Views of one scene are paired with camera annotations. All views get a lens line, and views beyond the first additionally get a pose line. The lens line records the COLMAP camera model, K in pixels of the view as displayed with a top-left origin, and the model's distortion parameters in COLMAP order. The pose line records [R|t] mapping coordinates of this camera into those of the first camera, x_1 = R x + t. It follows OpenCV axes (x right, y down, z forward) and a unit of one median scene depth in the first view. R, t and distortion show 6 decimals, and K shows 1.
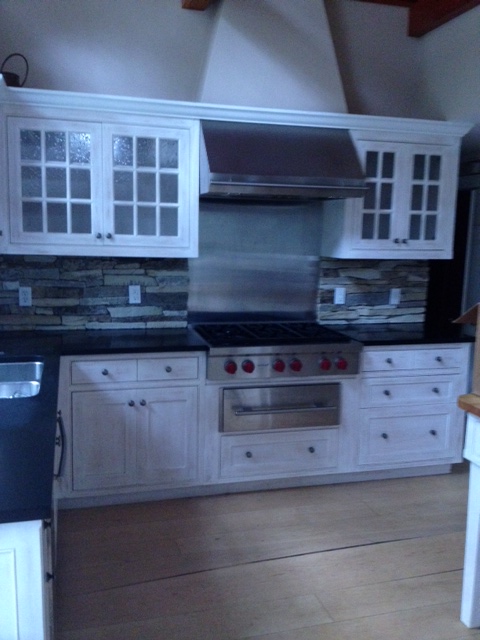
lens RADIAL K [[604.5, 0, 240.0], [0, 604.5, 320.0], [0, 0, 1]] dist [0.025536, 0.000000]
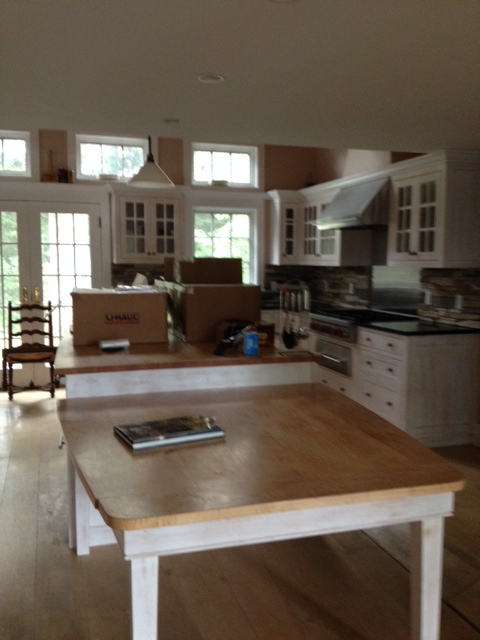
lens RADIAL K [[604.5, 0, 239.9], [0, 604.5, 320.8], [0, 0, 1]] dist [0.025536, 0.000000]
pose [[0.039328, 0.080472, -0.995981, 1.504942], [-0.143140, 0.986925, 0.074089, -0.032341], [0.988921, 0.139651, 0.050332, 0.589414]]
